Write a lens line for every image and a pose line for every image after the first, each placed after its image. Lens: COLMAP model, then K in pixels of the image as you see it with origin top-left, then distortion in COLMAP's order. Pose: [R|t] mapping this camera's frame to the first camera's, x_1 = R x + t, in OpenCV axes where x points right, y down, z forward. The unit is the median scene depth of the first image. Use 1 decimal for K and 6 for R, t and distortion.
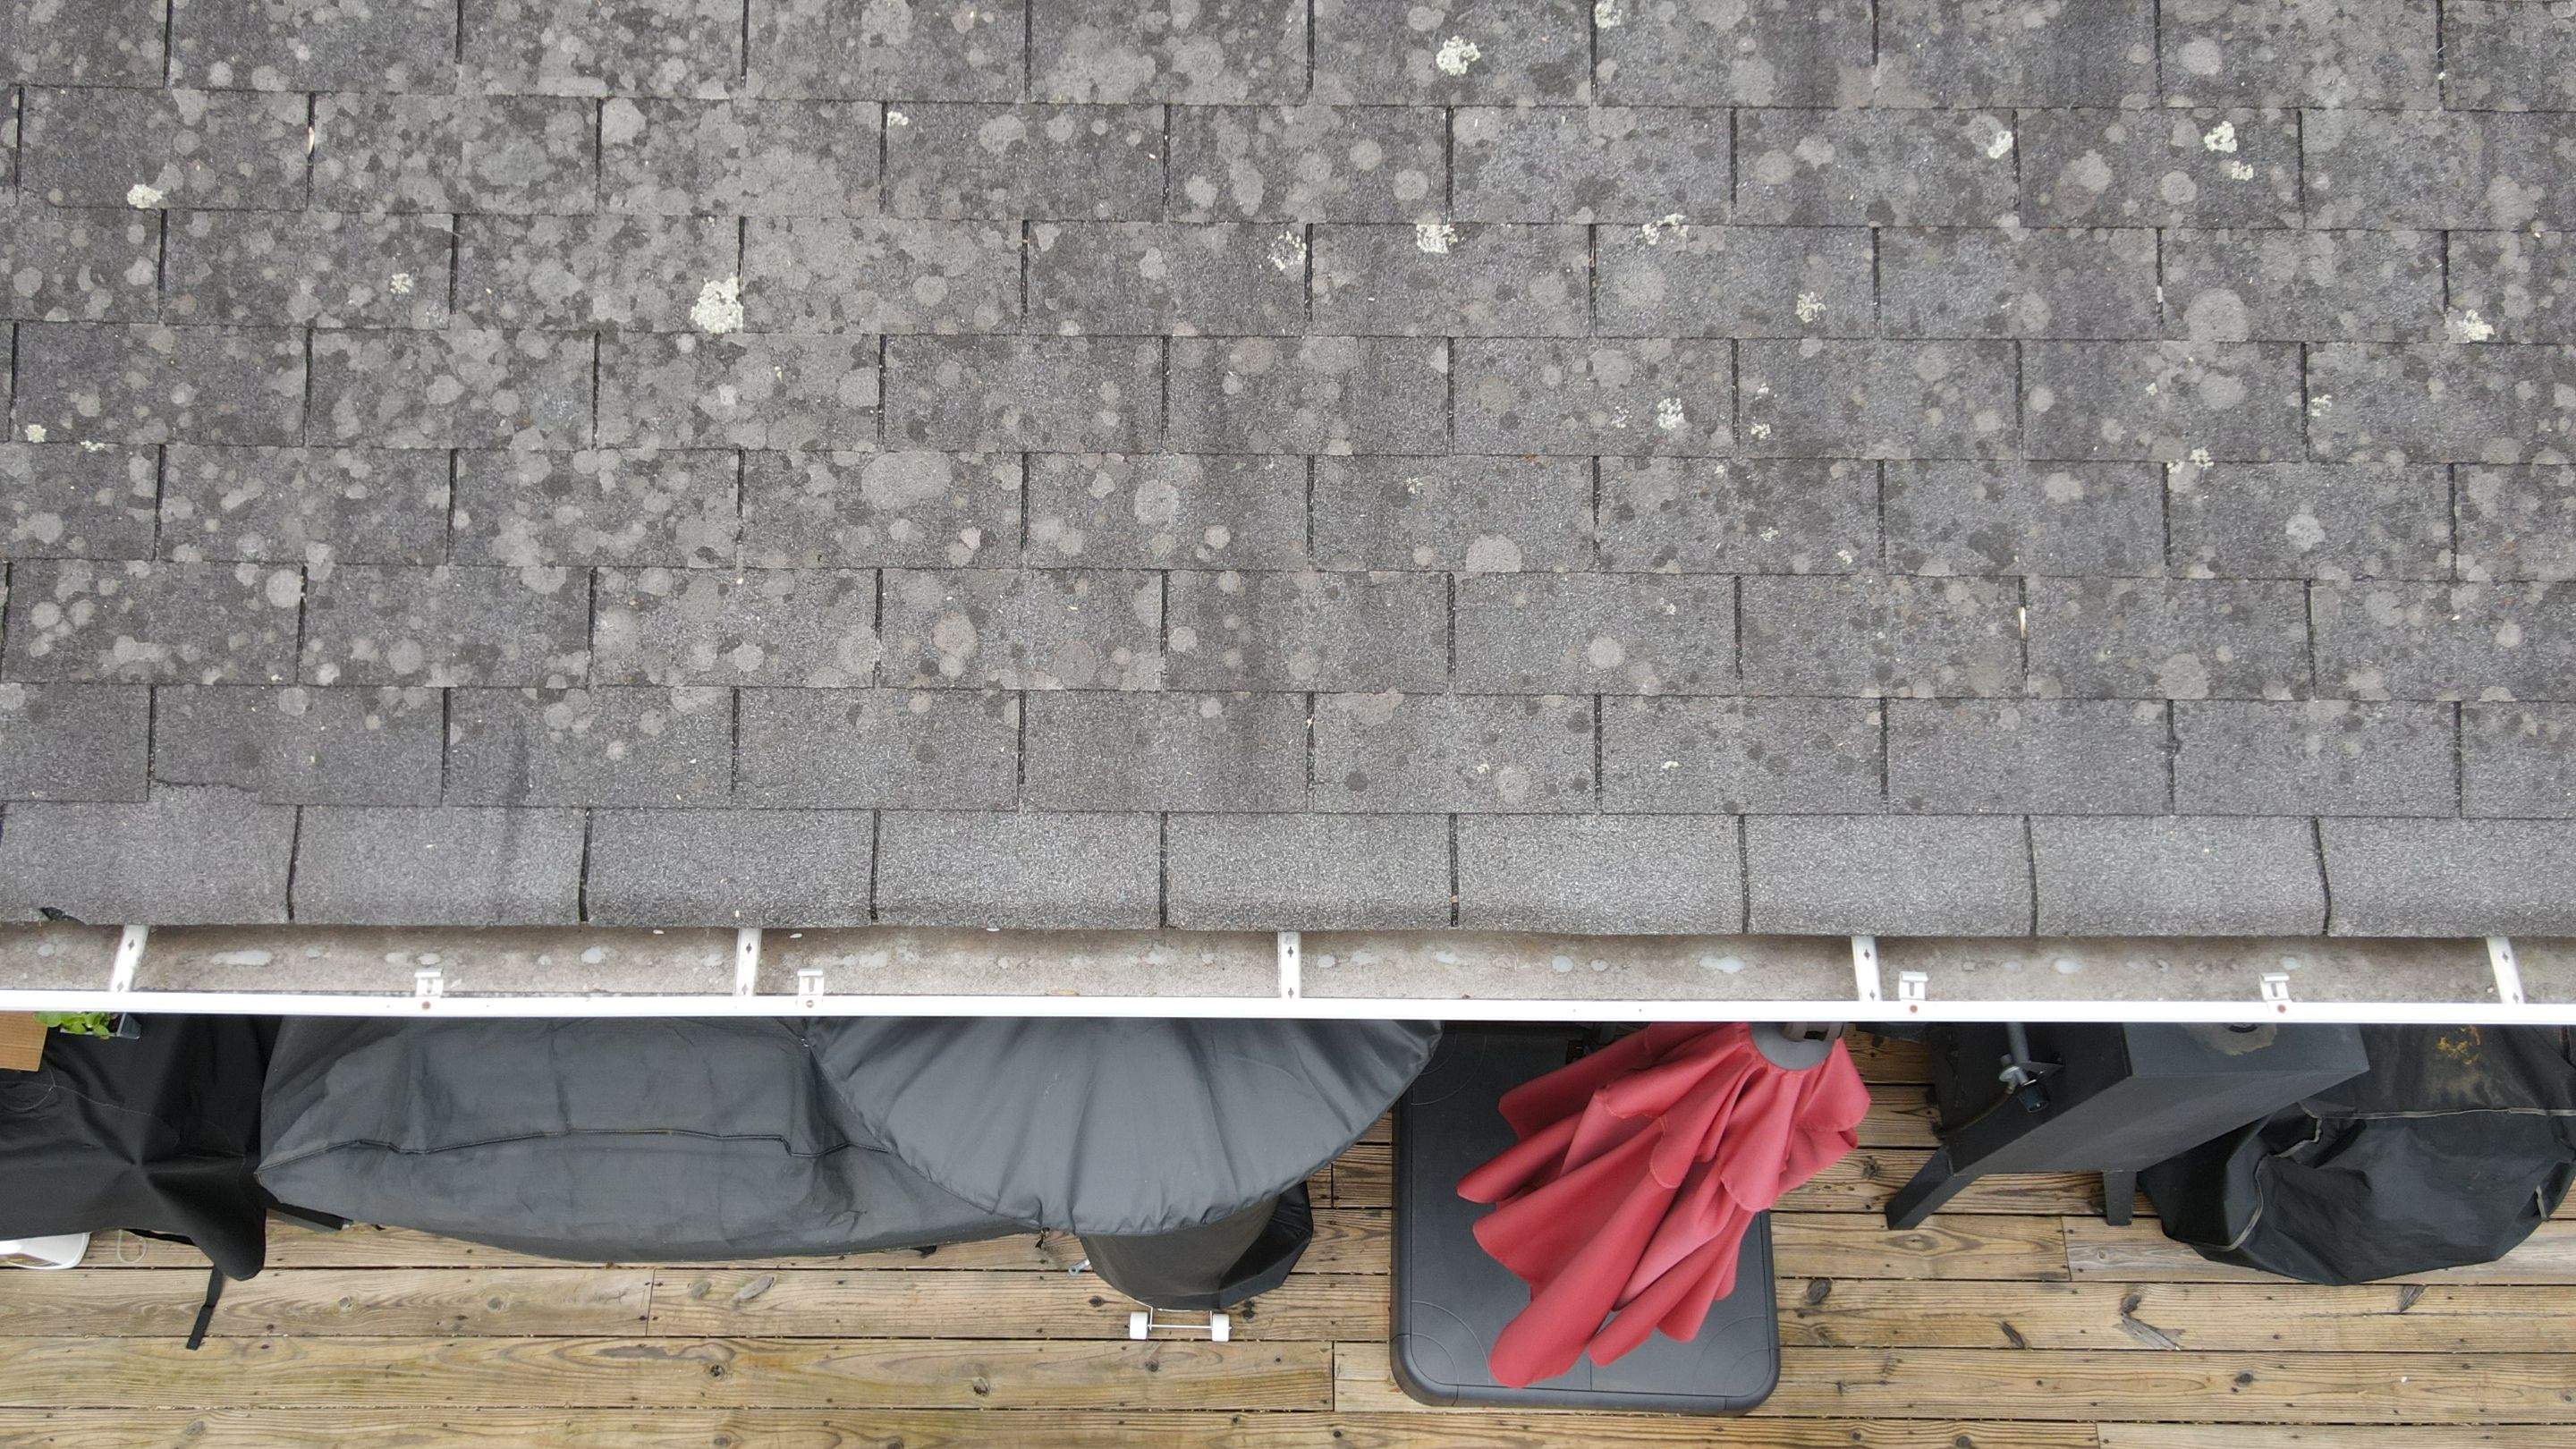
lens RADIAL K [[1873.4, 0, 1307.0], [0, 1873.4, 729.7], [0, 0, 1]] dist [-0.005381, 0.035544]
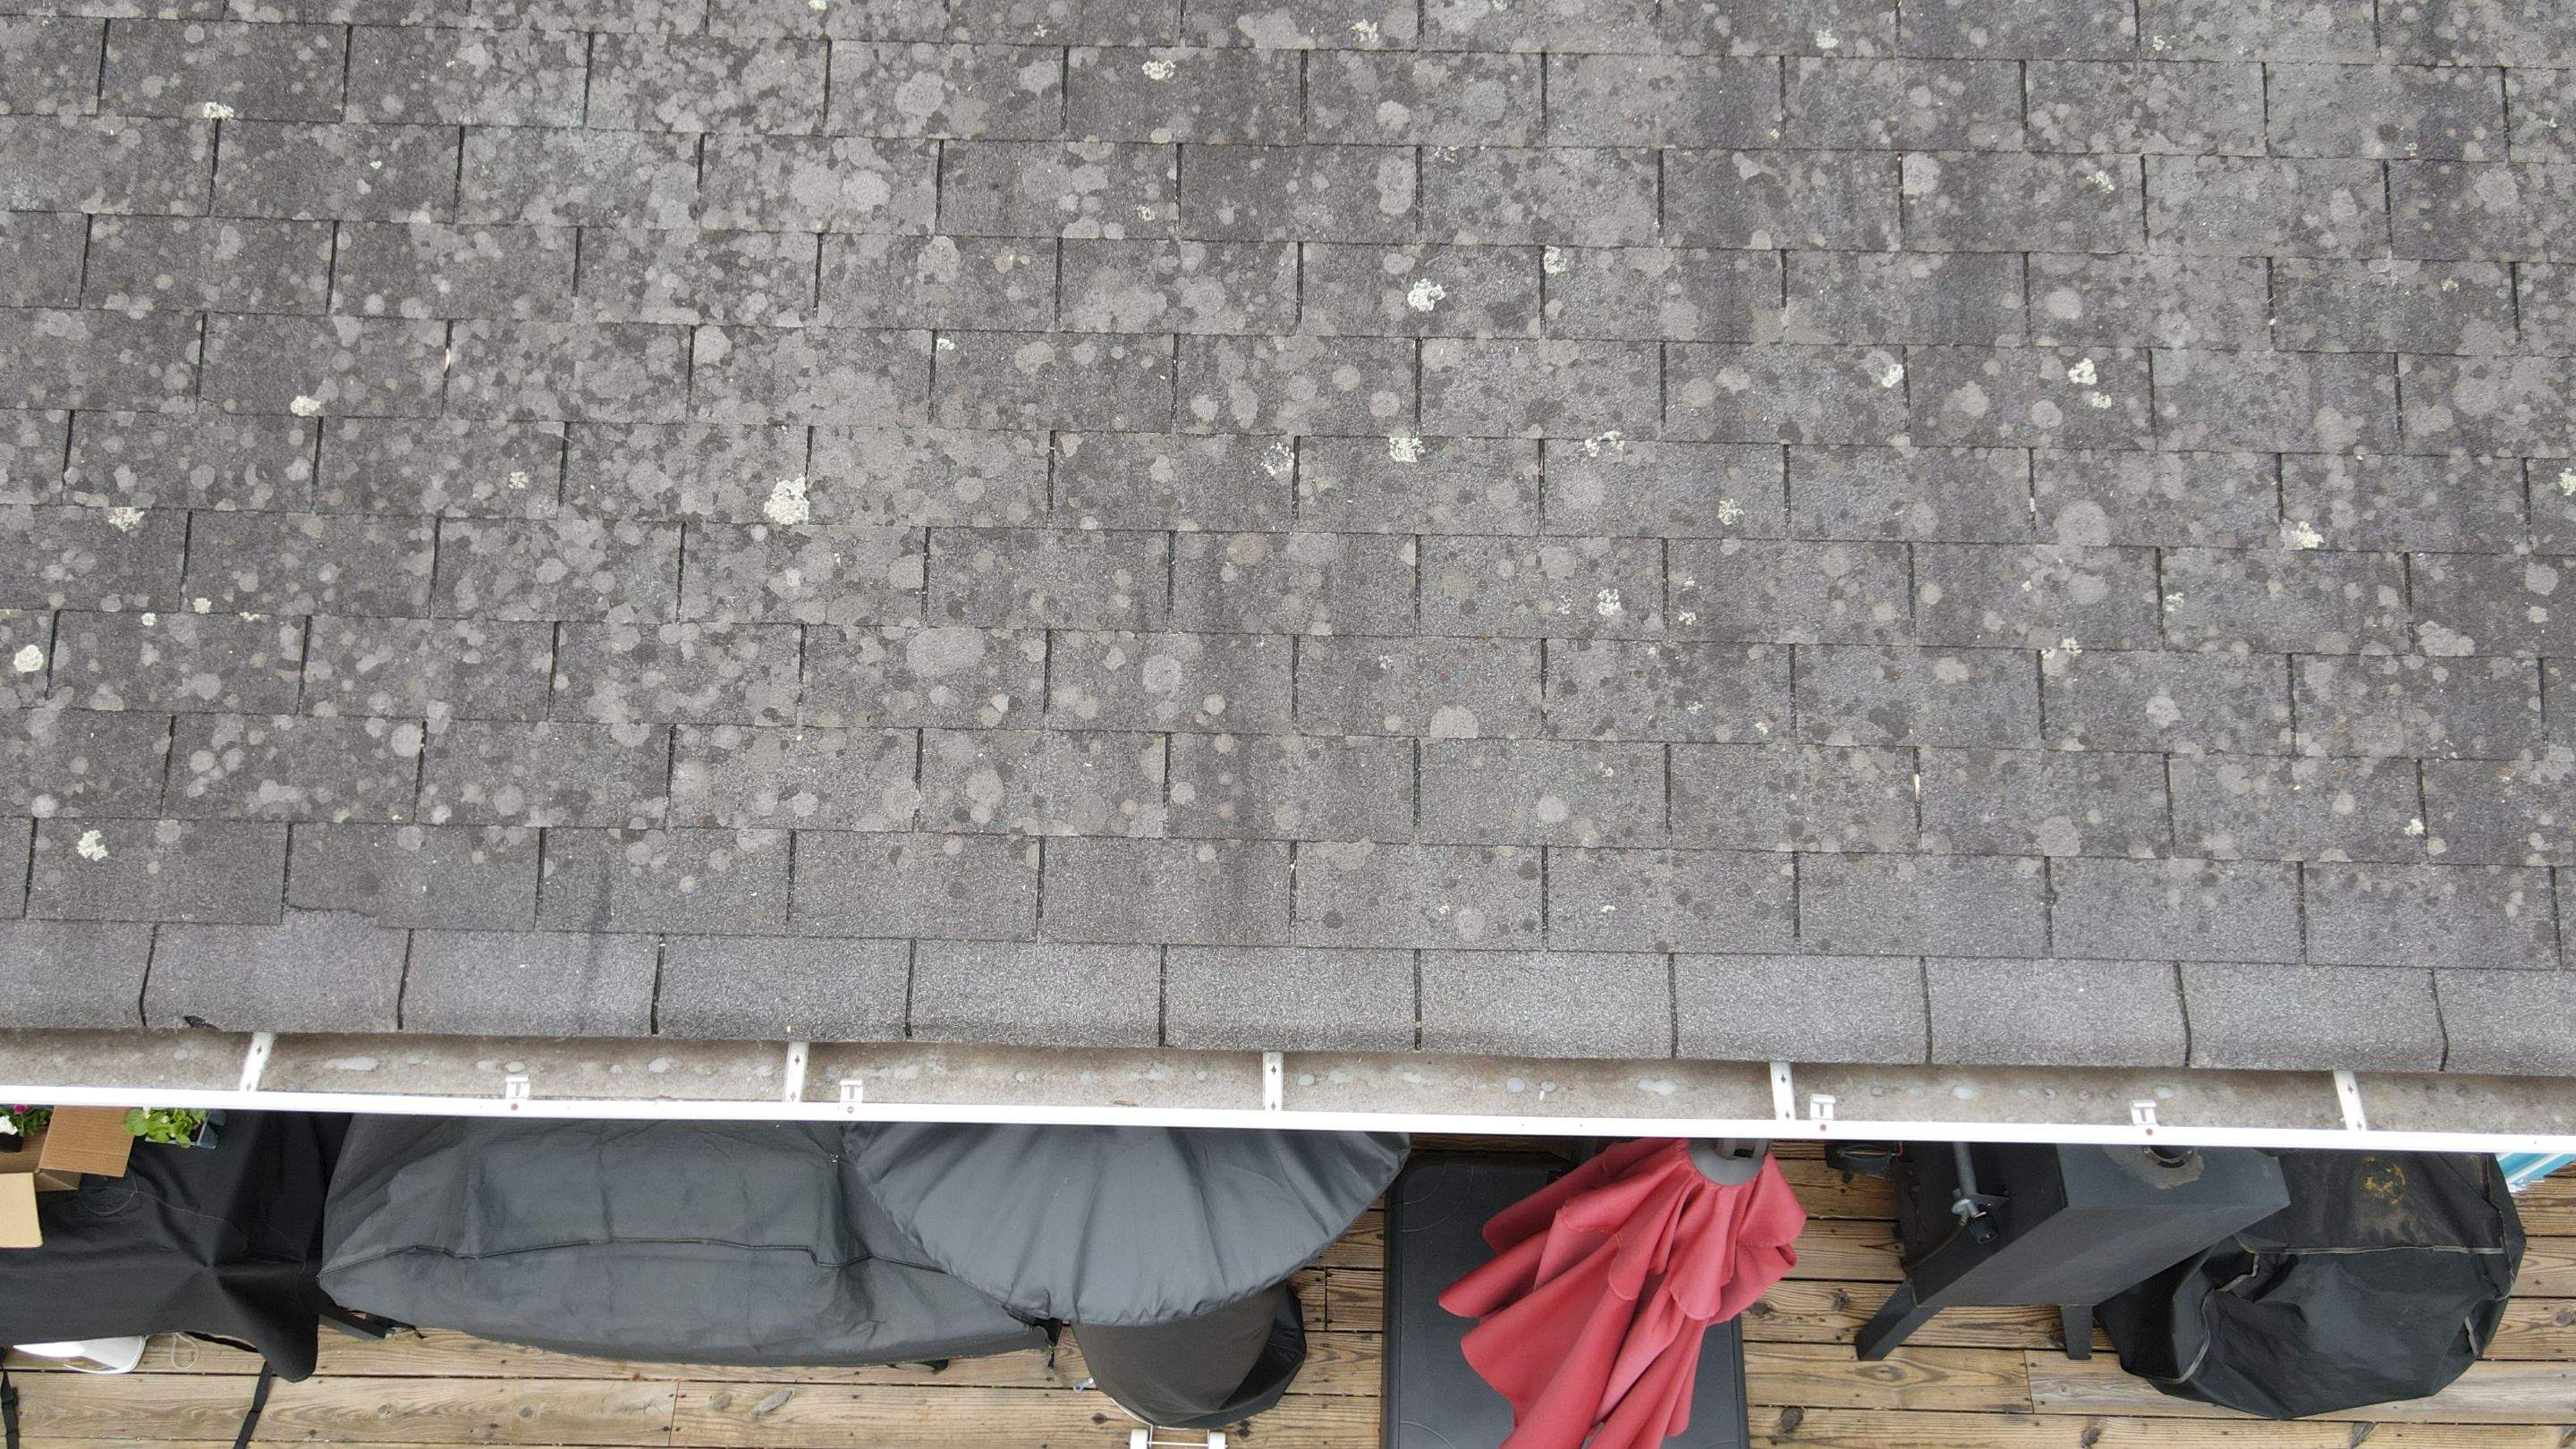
lens RADIAL K [[1873.4, 0, 1306.3], [0, 1873.4, 741.6], [0, 0, 1]] dist [-0.005381, 0.035544]
pose [[0.999885, 0.011384, -0.009996, 0.020313], [-0.012058, 0.997464, -0.070137, -0.000227], [0.009172, 0.070250, 0.997487, -0.144797]]
